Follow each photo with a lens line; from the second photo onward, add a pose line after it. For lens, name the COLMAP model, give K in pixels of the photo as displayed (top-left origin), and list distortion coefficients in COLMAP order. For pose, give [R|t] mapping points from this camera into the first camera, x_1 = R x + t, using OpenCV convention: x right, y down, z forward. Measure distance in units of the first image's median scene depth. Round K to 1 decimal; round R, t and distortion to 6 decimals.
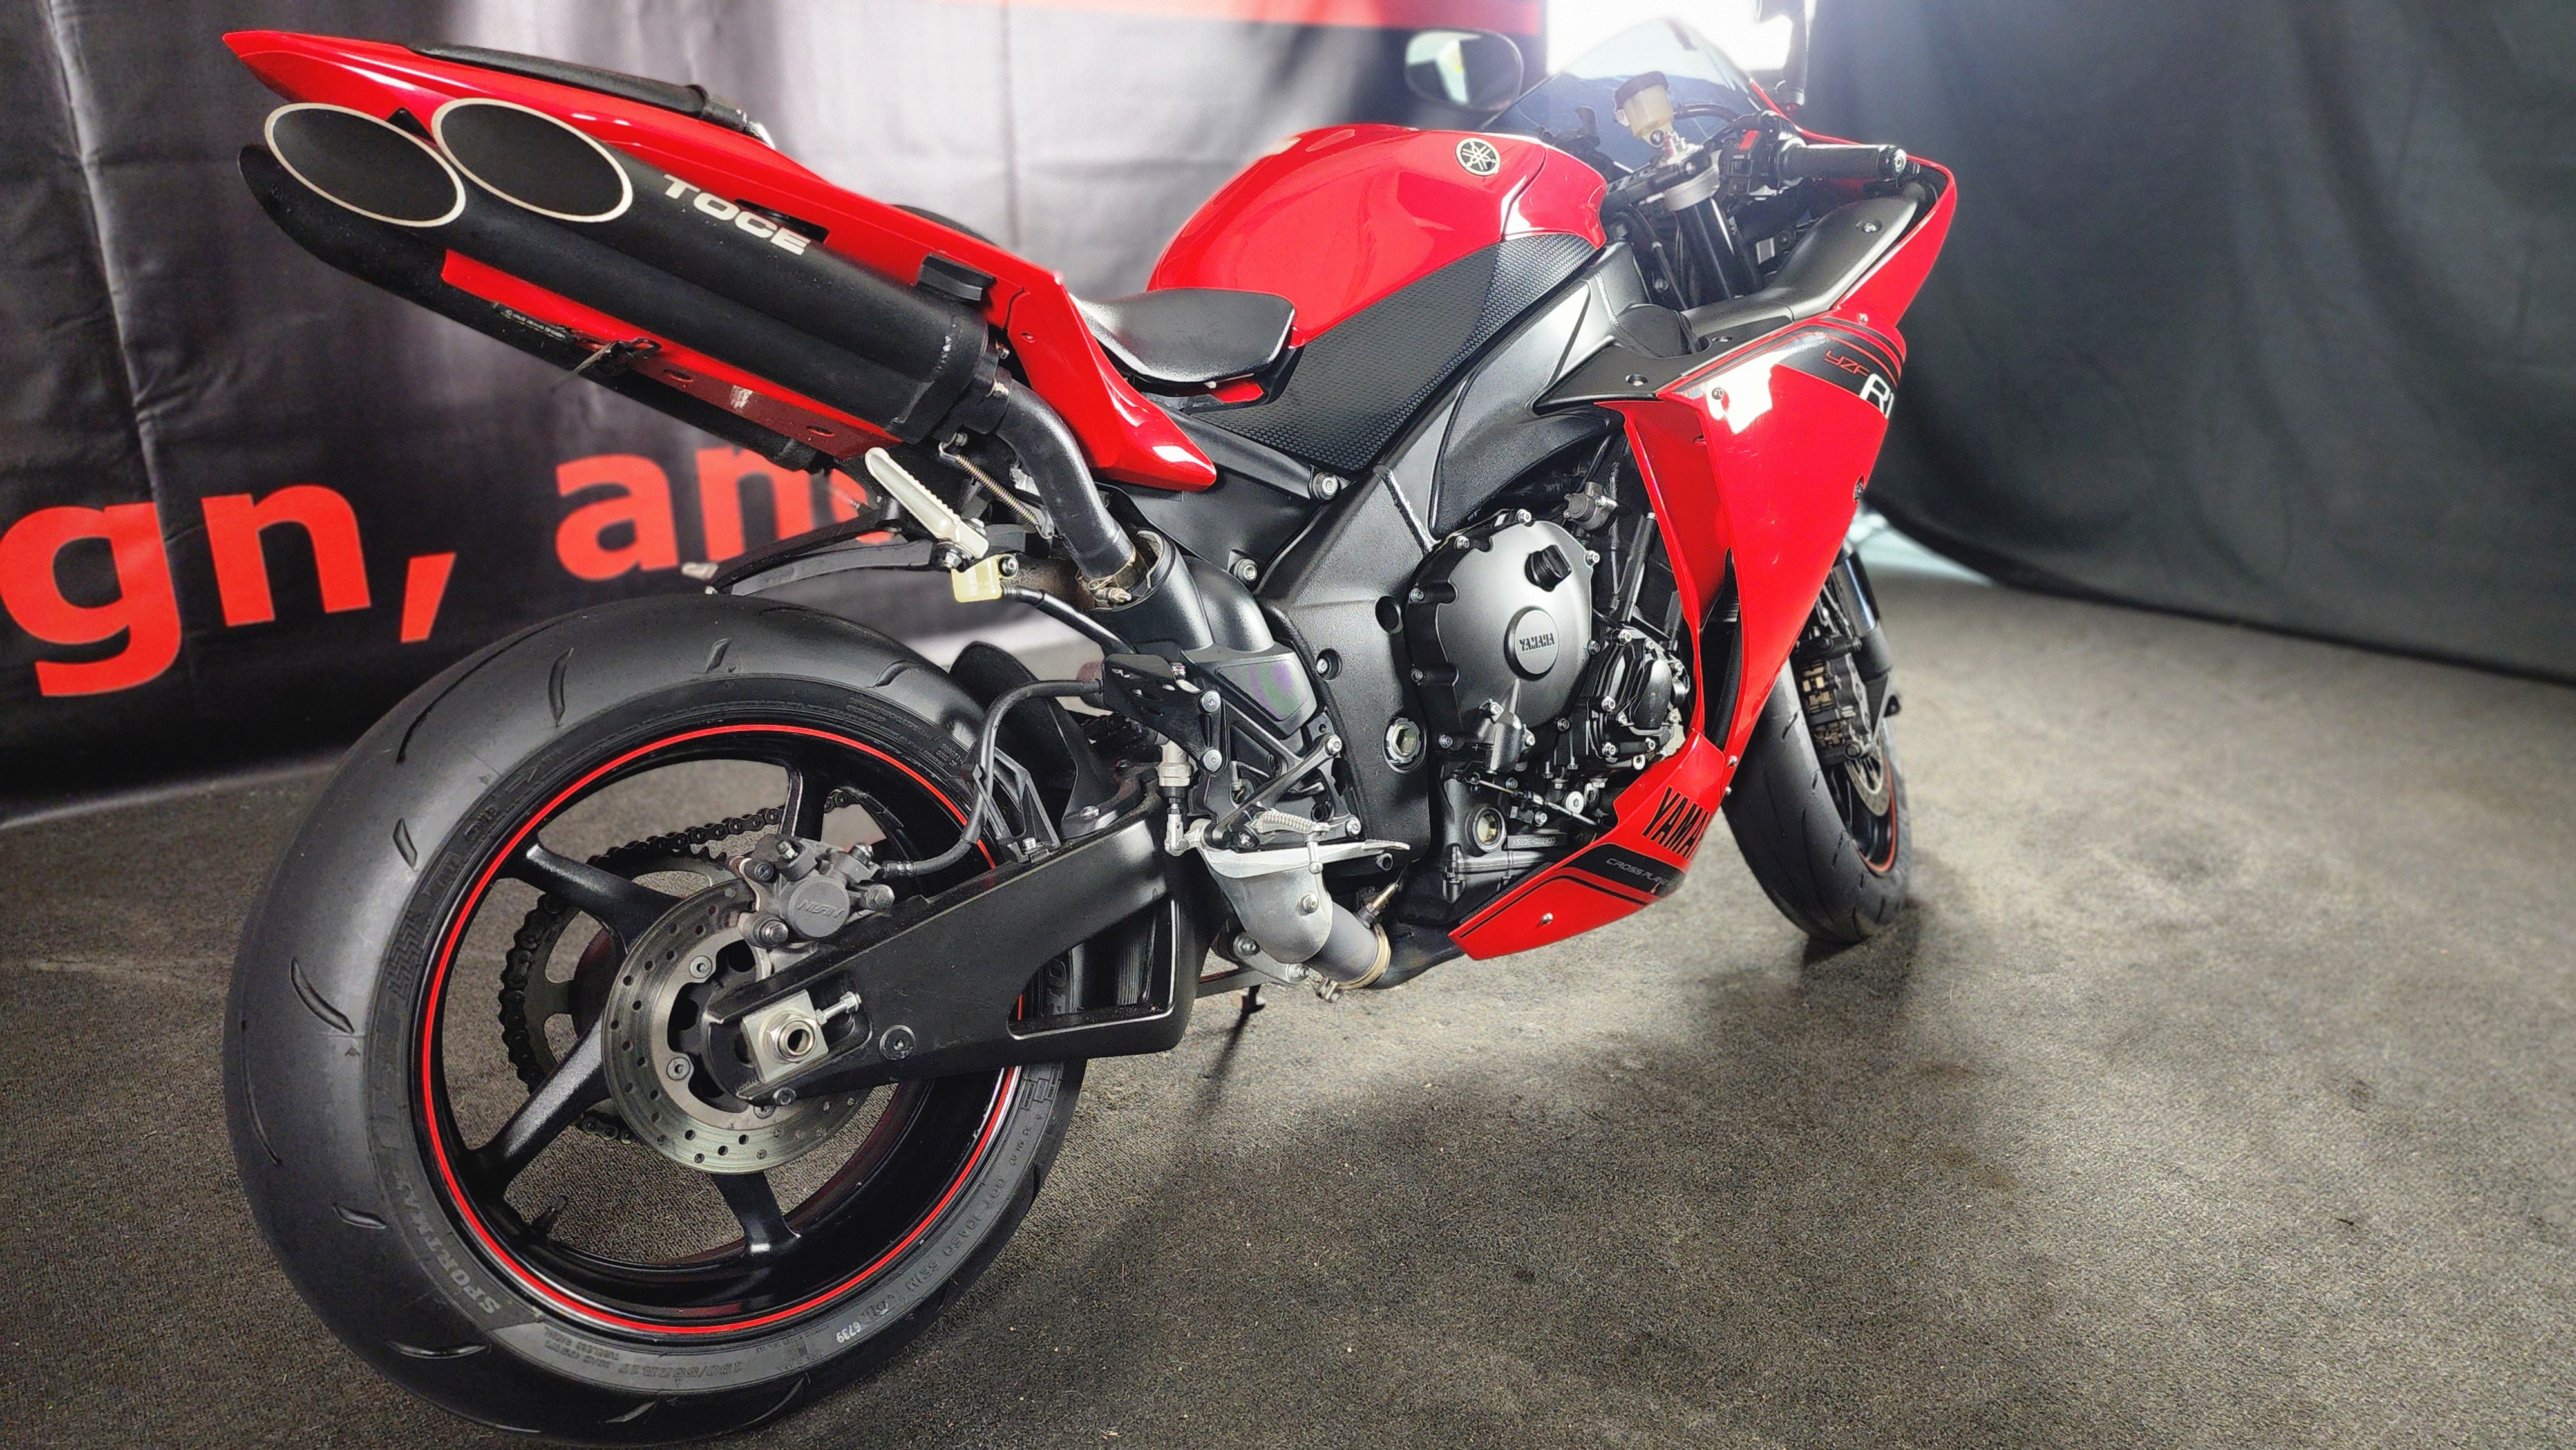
lens RADIAL K [[1755.5, 0, 1288.0], [0, 1755.5, 725.0], [0, 0, 1]] dist [0.020510, -0.000896]
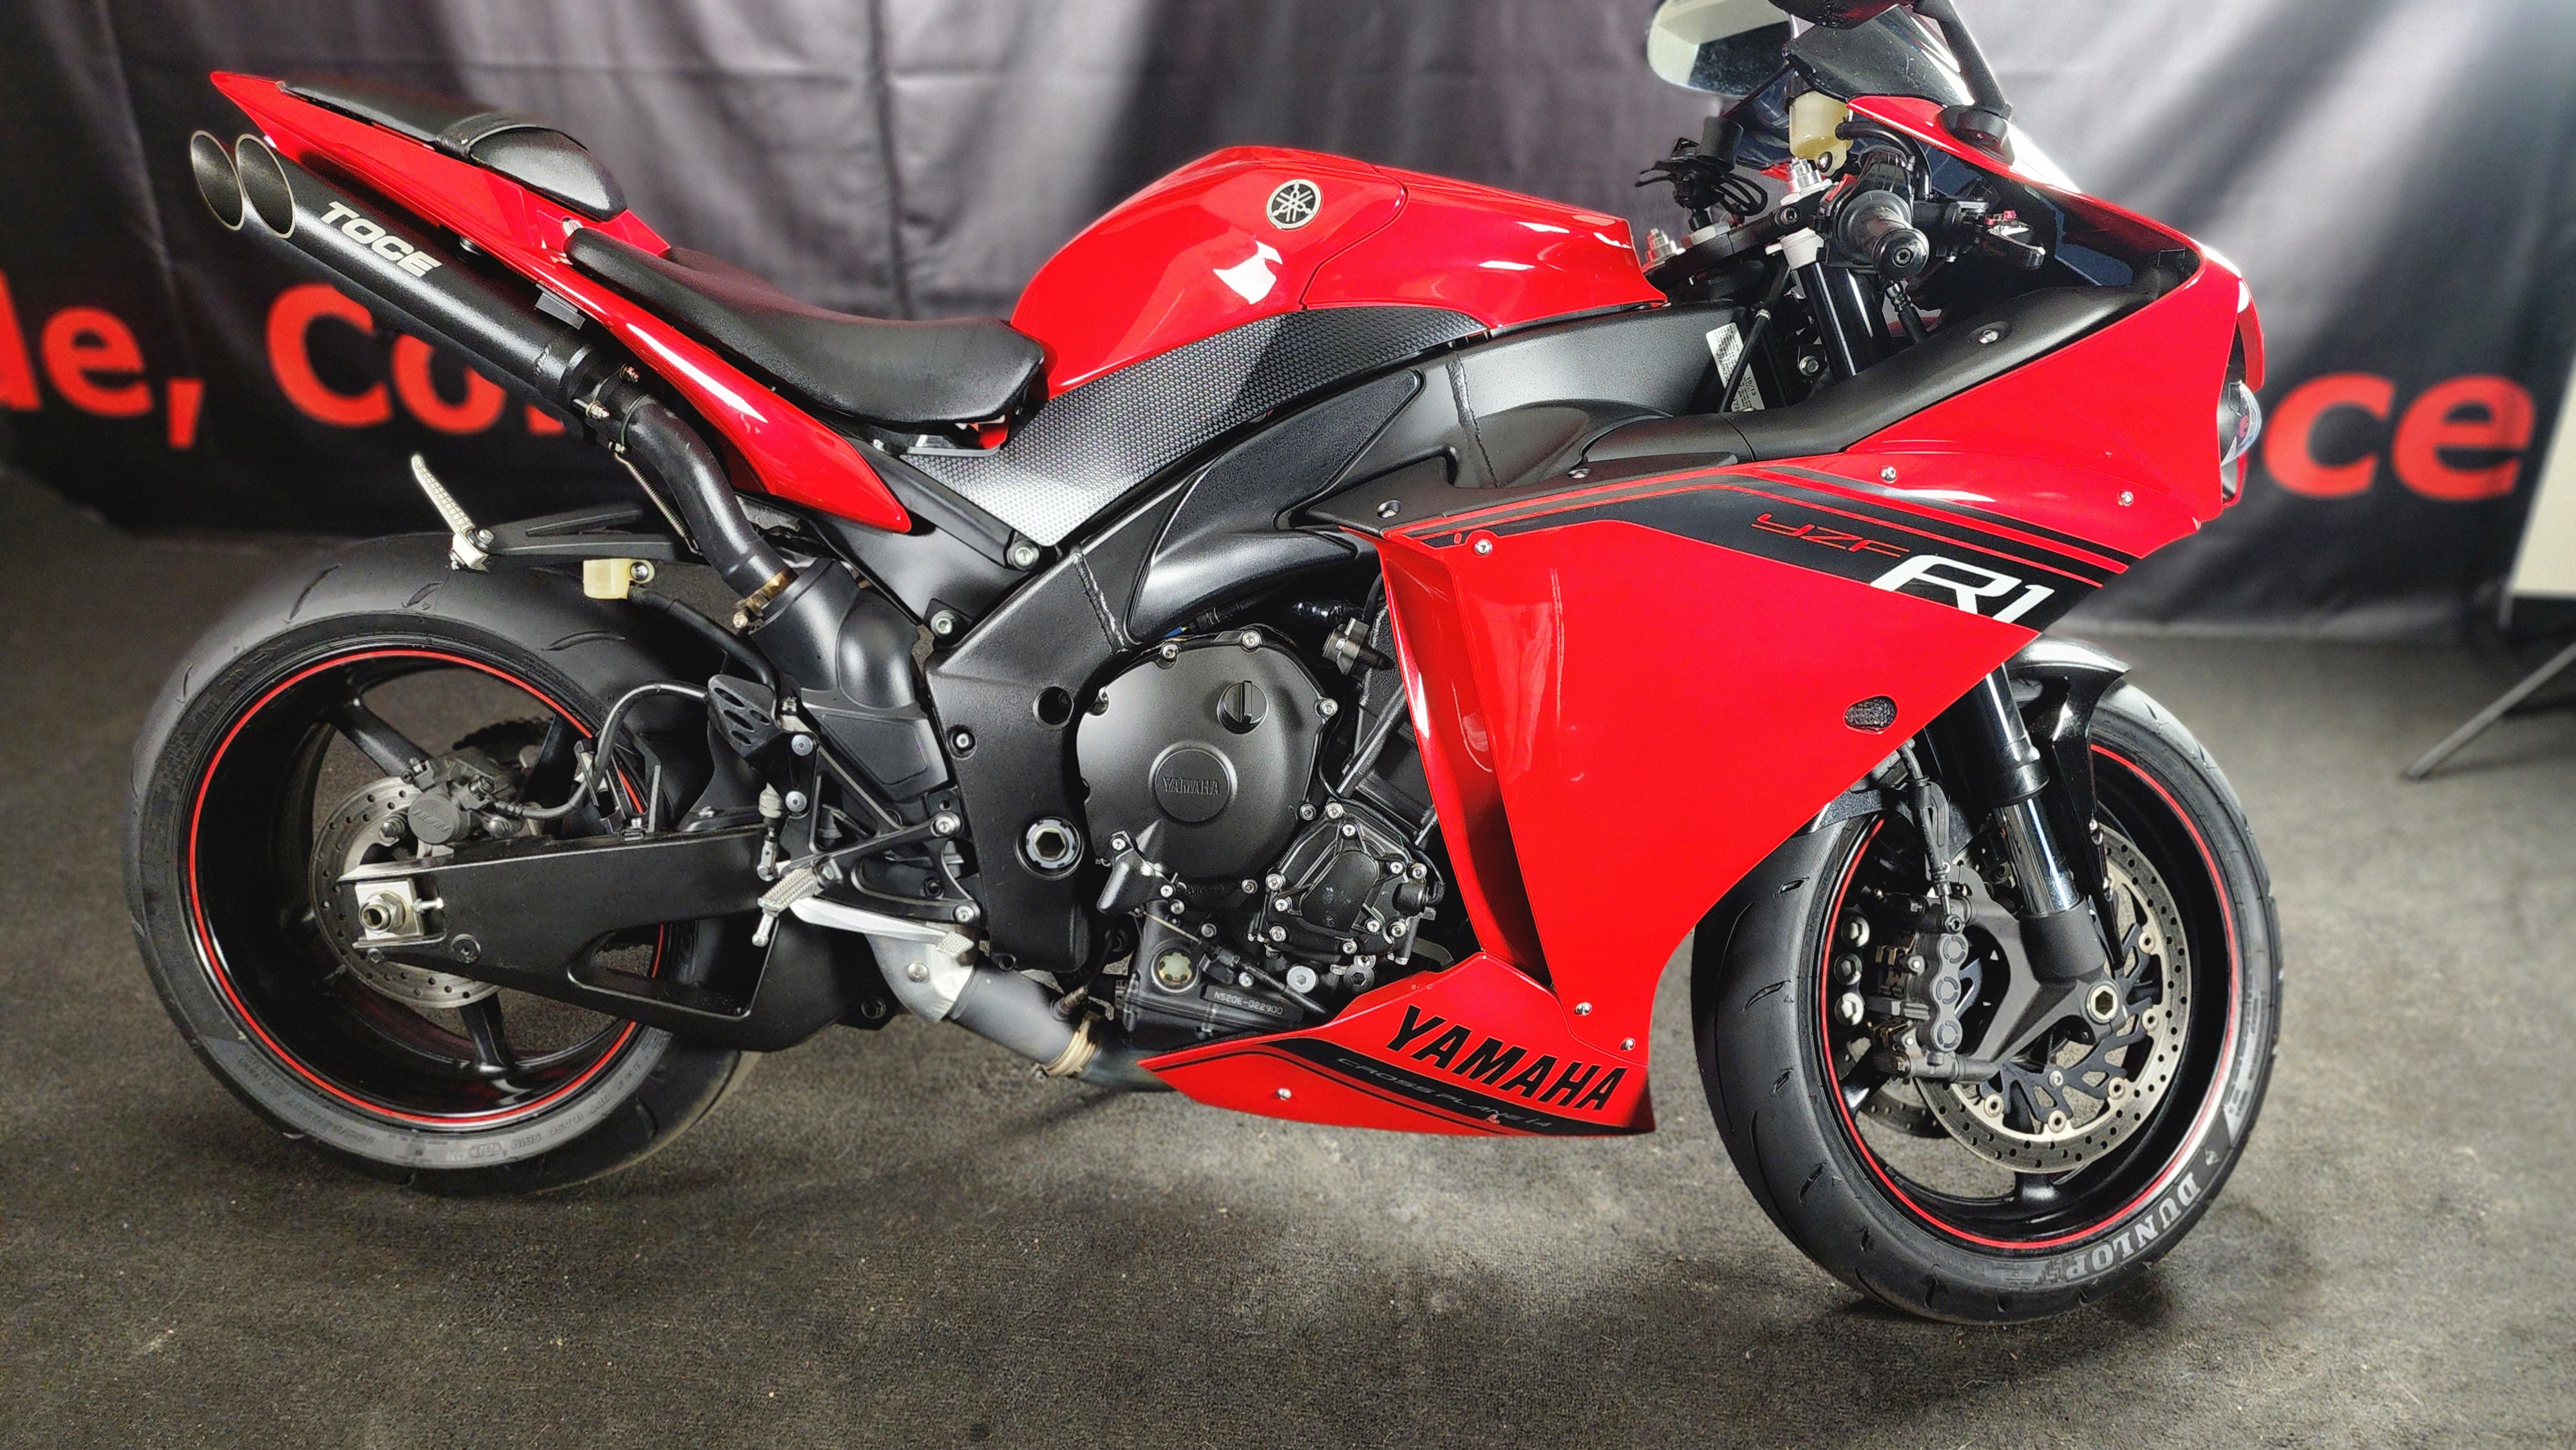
lens RADIAL K [[1755.5, 0, 1288.0], [0, 1755.5, 725.0], [0, 0, 1]] dist [0.020510, -0.000896]
pose [[0.707308, 0.292696, -0.643462, 0.793609], [-0.219781, 0.956194, 0.193362, -0.280750], [0.671871, 0.004654, 0.740653, 0.444001]]
